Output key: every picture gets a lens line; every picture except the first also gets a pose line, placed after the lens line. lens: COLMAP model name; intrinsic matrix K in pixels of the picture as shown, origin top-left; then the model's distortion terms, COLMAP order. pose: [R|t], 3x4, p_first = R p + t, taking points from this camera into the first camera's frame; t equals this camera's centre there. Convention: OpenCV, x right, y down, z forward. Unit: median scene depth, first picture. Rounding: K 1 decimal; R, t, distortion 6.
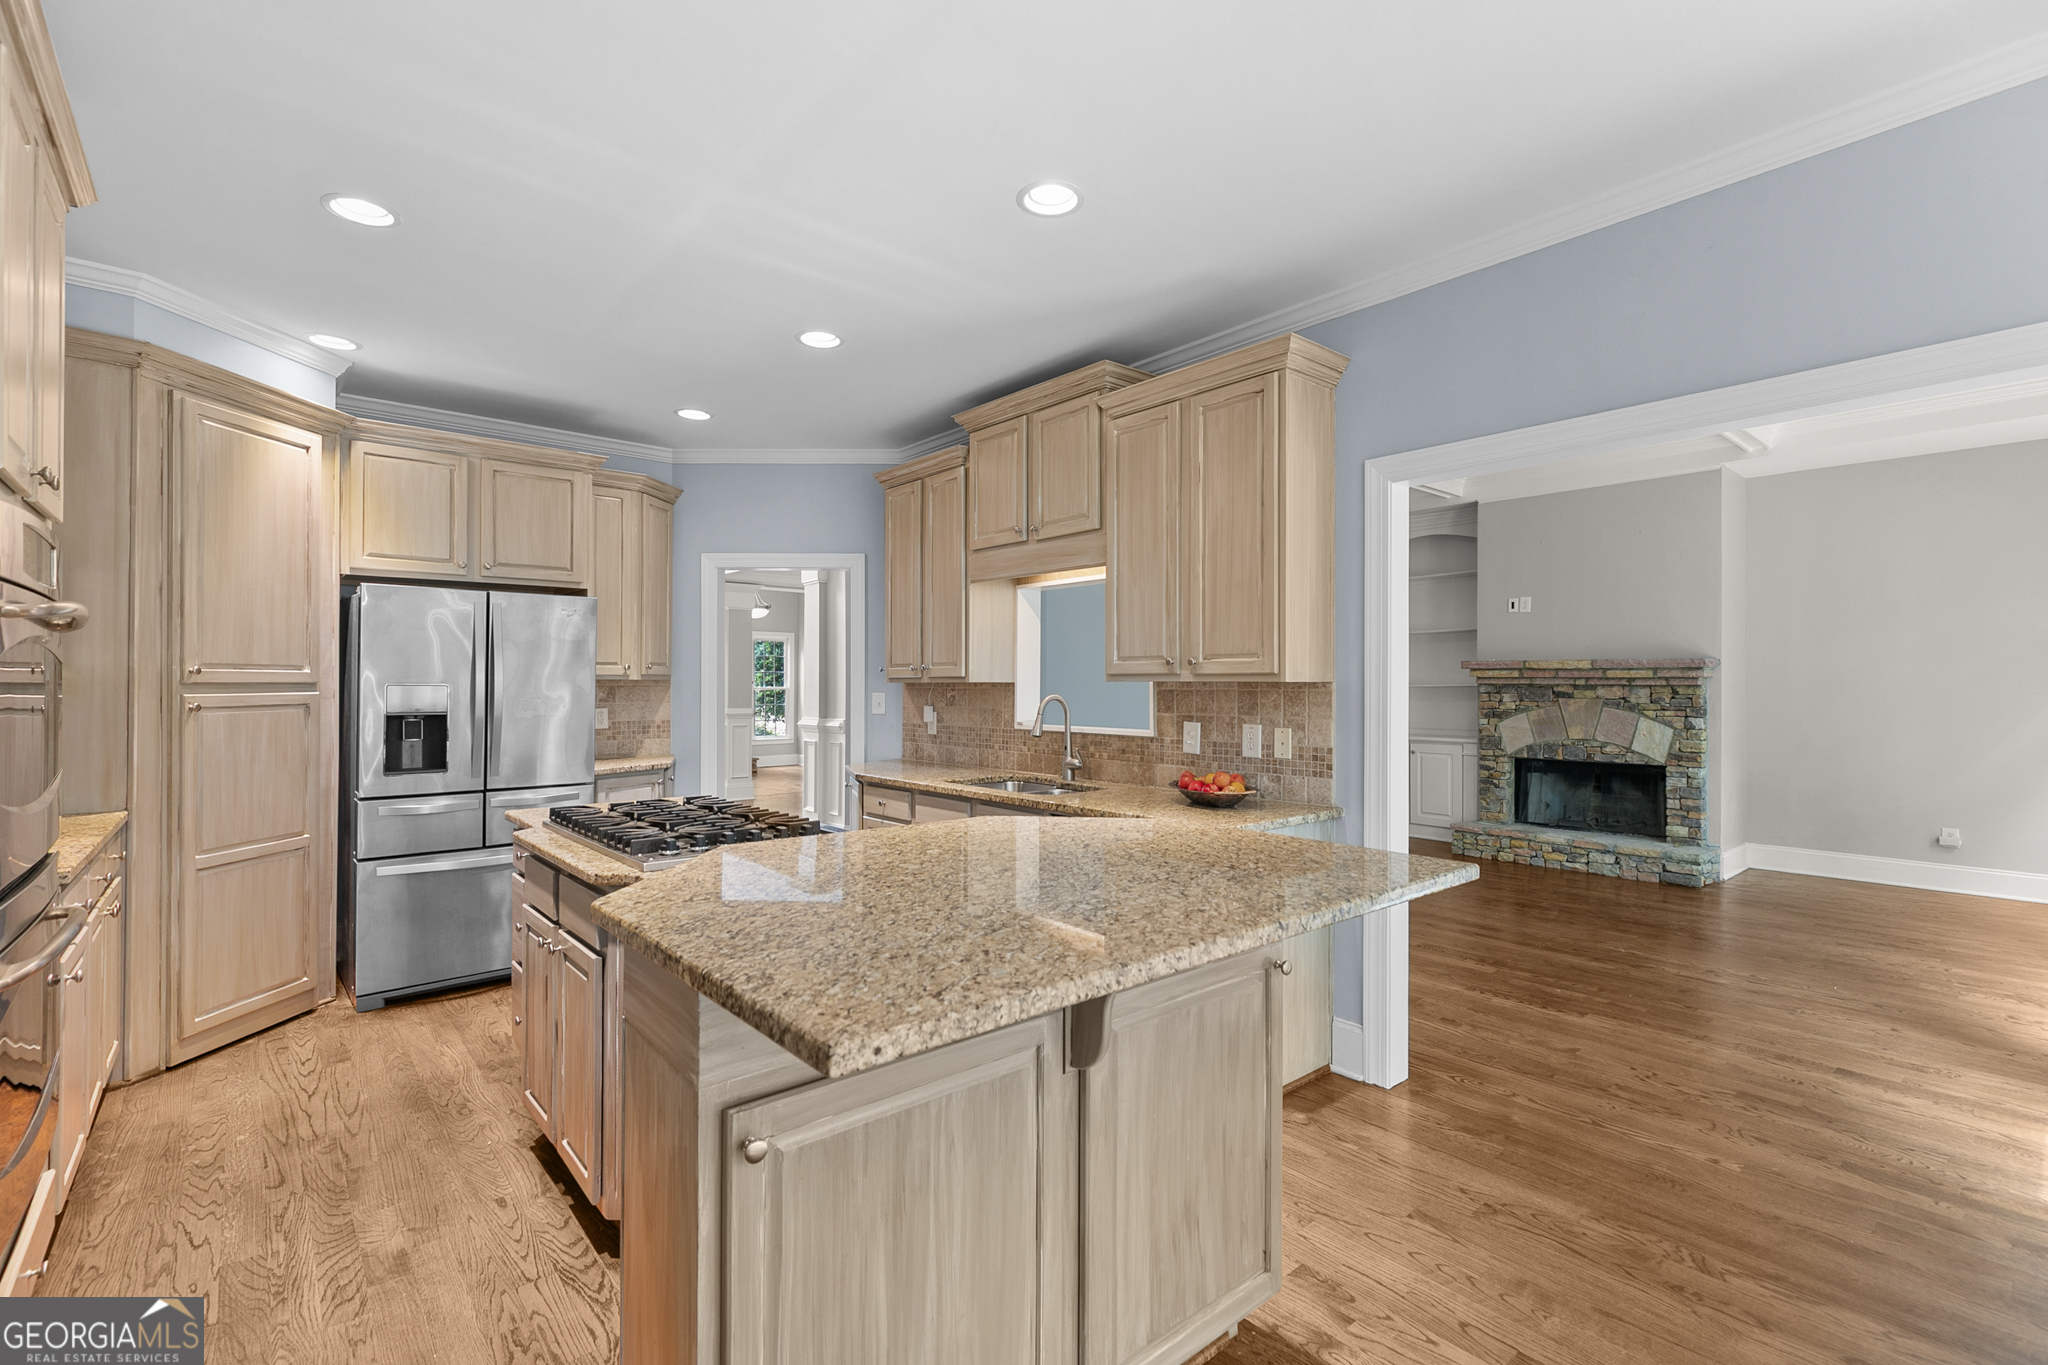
lens RADIAL K [[913.1, 0, 1003.4], [0, 913.1, 675.6], [0, 0, 1]] dist [0.009349, 0.000793]
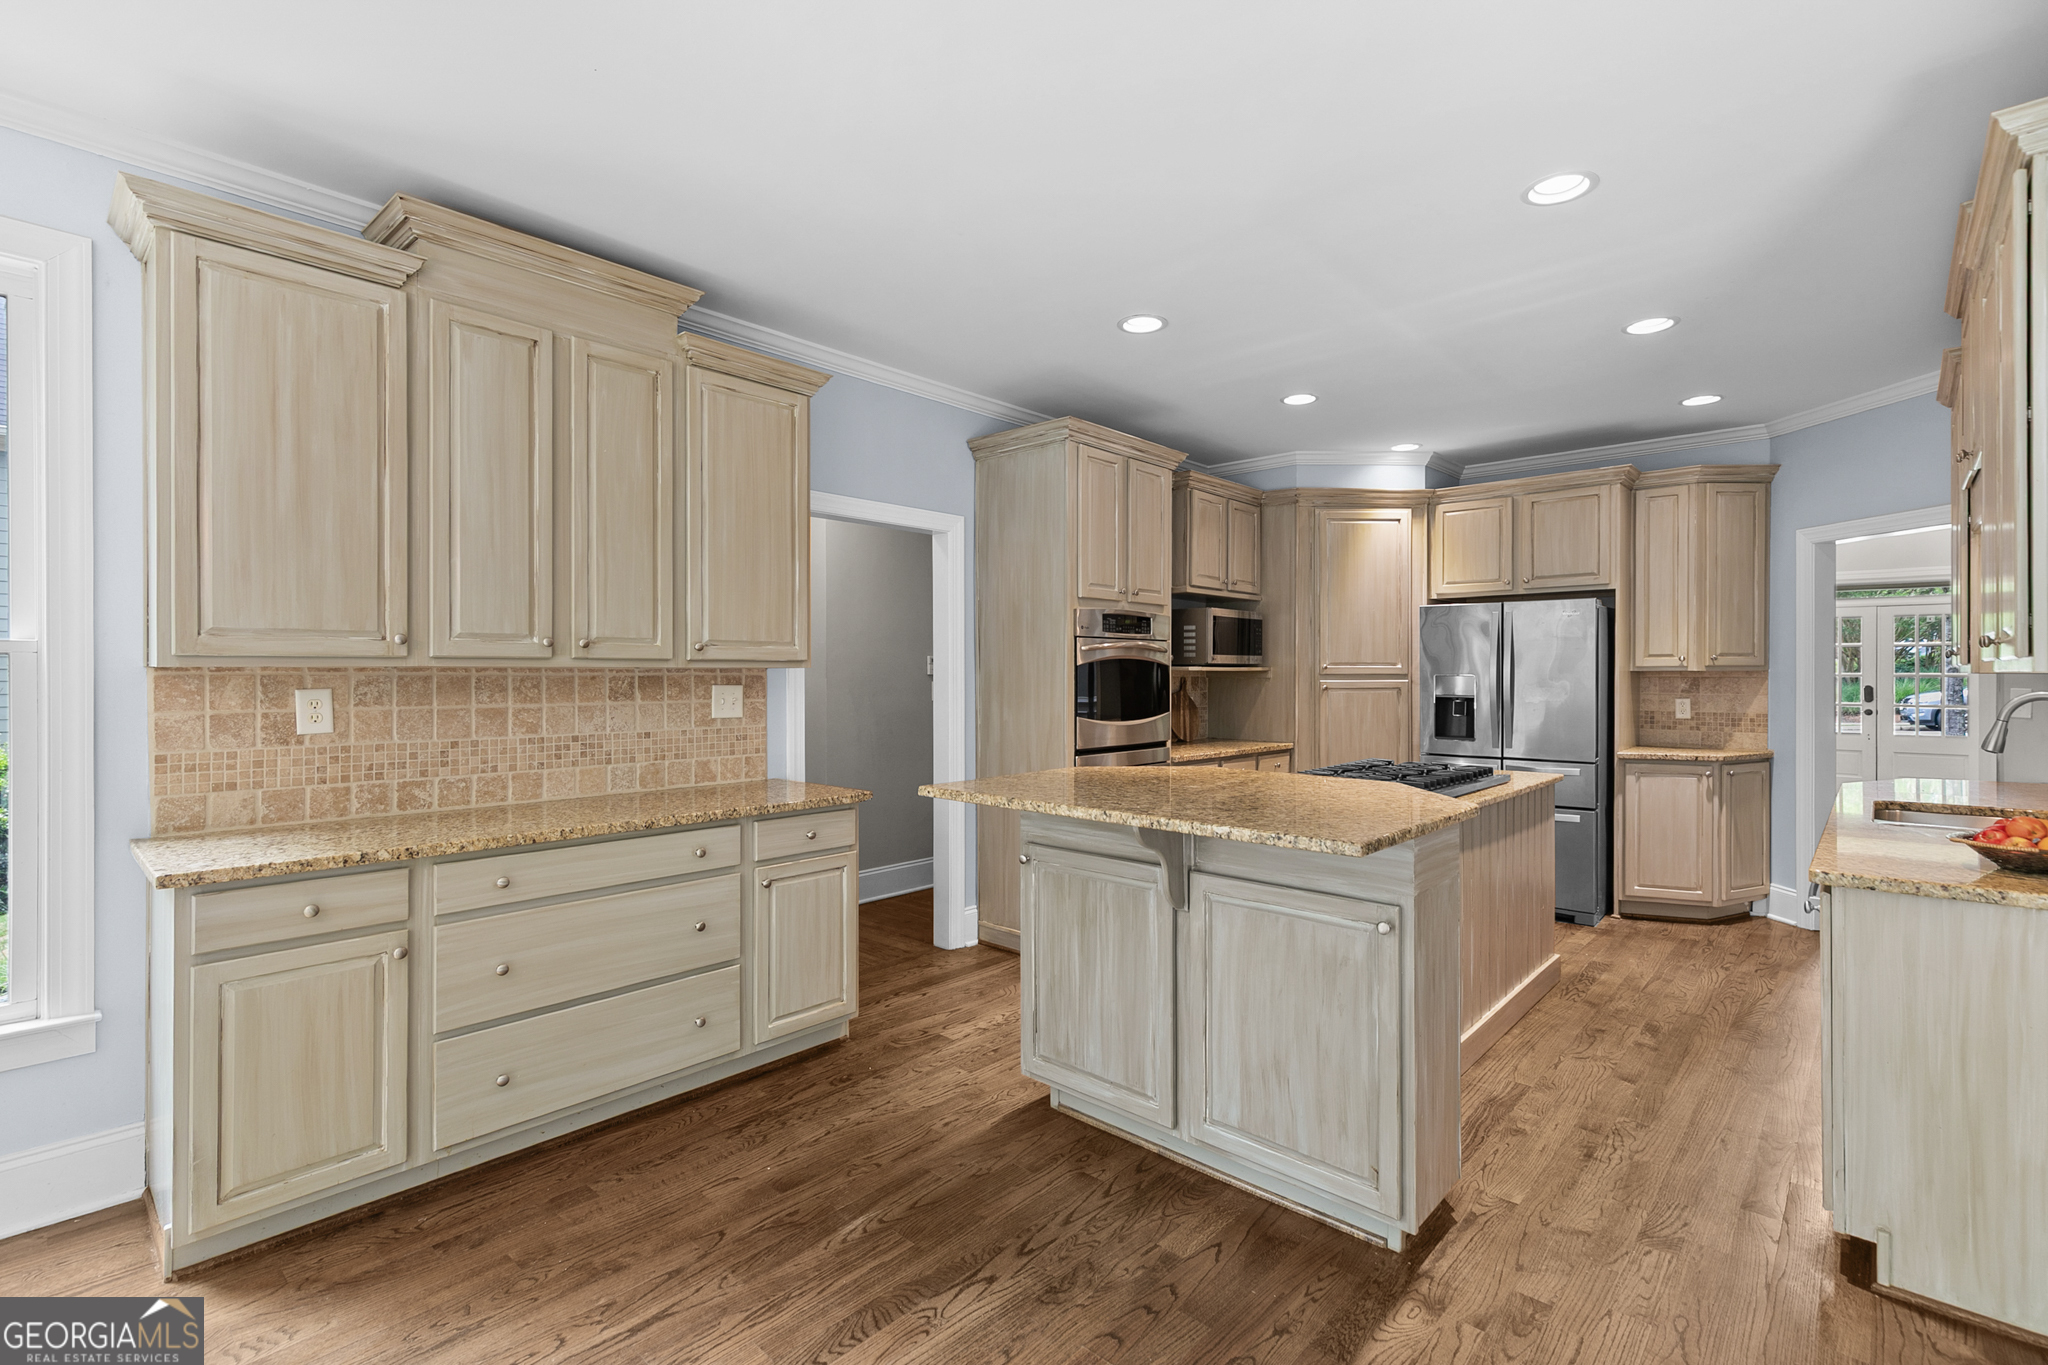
lens RADIAL K [[913.1, 0, 1065.4], [0, 913.1, 665.0], [0, 0, 1]] dist [0.009349, 0.000793]
pose [[0.152186, -0.010842, -0.988292, 0.498518], [0.007519, 0.999924, -0.009812, 0.002723], [0.988323, -0.005938, 0.152256, 0.164737]]
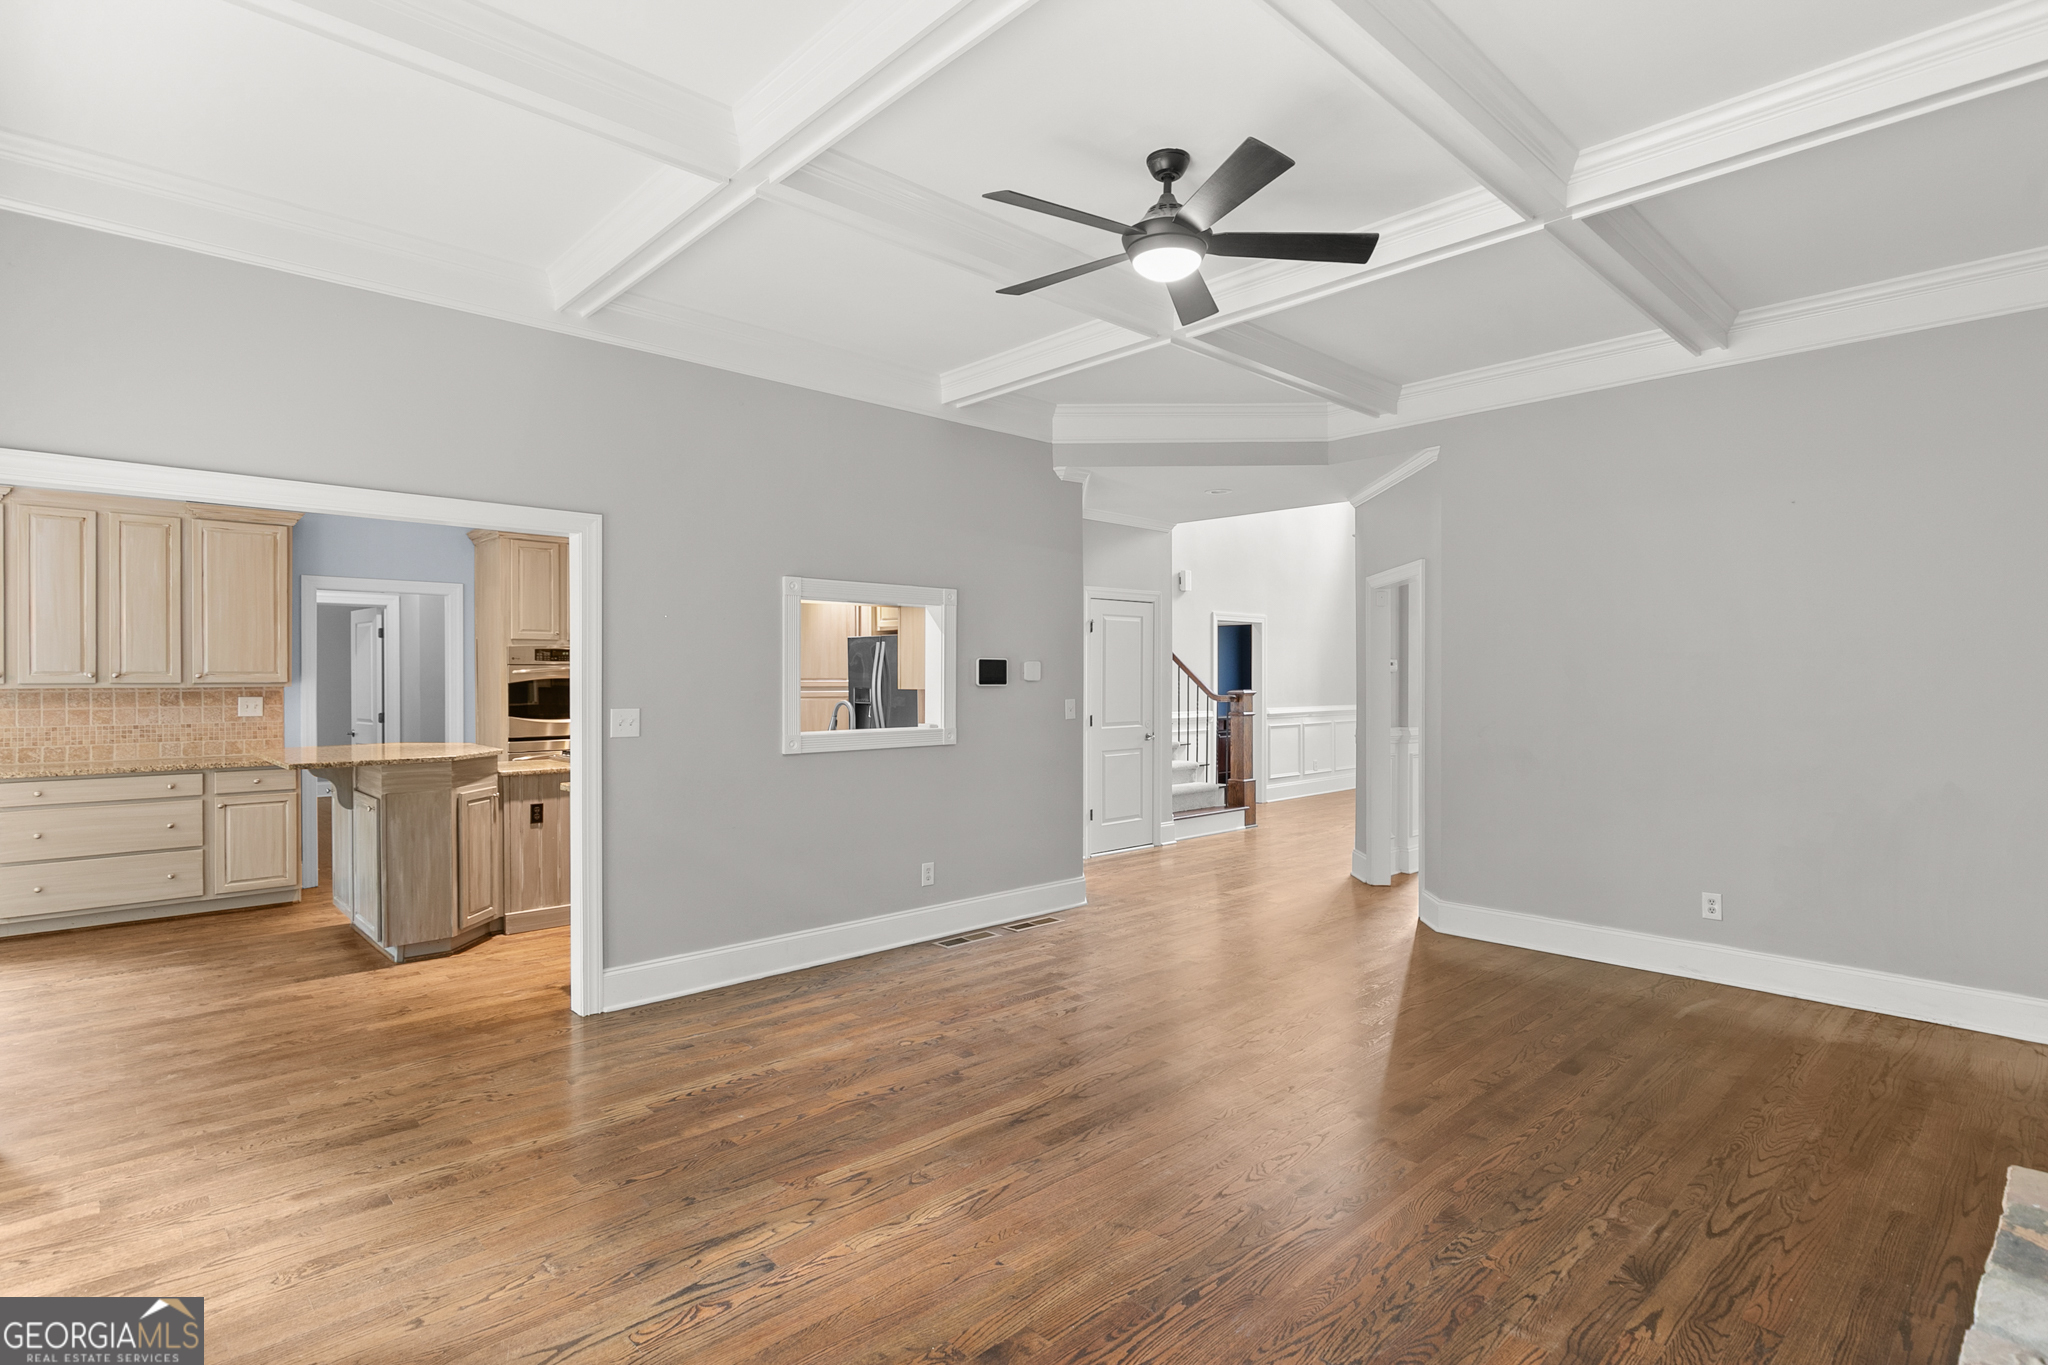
lens RADIAL K [[978.4, 0, 1053.9], [0, 978.4, 670.4], [0, 0, 1]] dist [-0.004278, -0.000075]
pose [[0.092834, -0.010070, -0.995631, 1.126987], [0.009635, 0.999911, -0.009215, -0.003329], [0.995635, -0.008738, 0.092922, 0.942018]]
